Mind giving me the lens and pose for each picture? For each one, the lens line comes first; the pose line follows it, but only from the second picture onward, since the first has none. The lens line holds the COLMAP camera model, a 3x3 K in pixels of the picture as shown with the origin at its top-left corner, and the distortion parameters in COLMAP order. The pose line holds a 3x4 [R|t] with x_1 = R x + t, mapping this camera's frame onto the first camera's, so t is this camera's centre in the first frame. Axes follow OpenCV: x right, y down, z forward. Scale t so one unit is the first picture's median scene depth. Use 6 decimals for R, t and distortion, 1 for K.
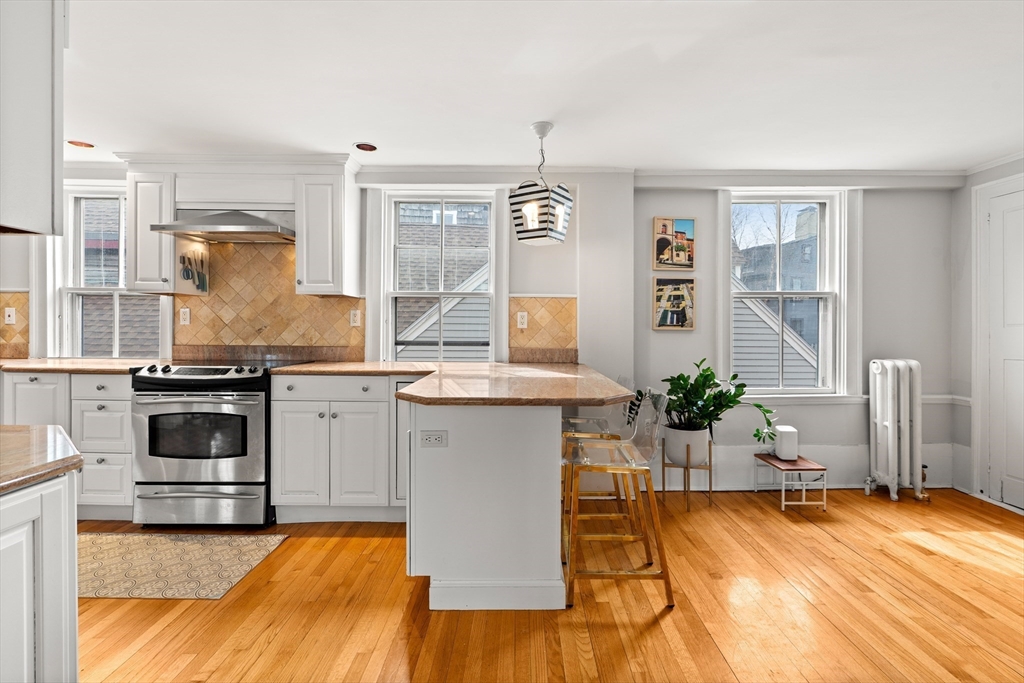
lens RADIAL K [[468.0, 0, 523.0], [0, 468.0, 332.7], [0, 0, 1]] dist [-0.004462, -0.000189]
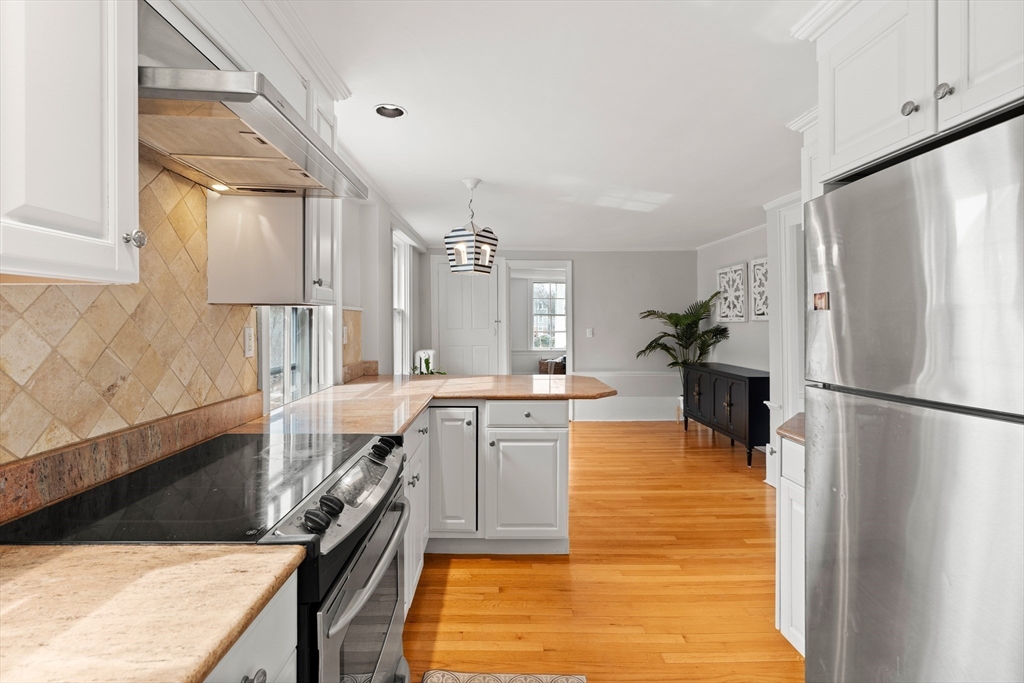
lens RADIAL K [[474.2, 0, 512.6], [0, 474.2, 321.0], [0, 0, 1]] dist [-0.000133, 0.000030]
pose [[-0.014162, -0.006279, 0.999880, -0.930065], [0.009041, 0.999939, 0.006407, -0.057388], [-0.999859, 0.009131, -0.014105, 0.696106]]
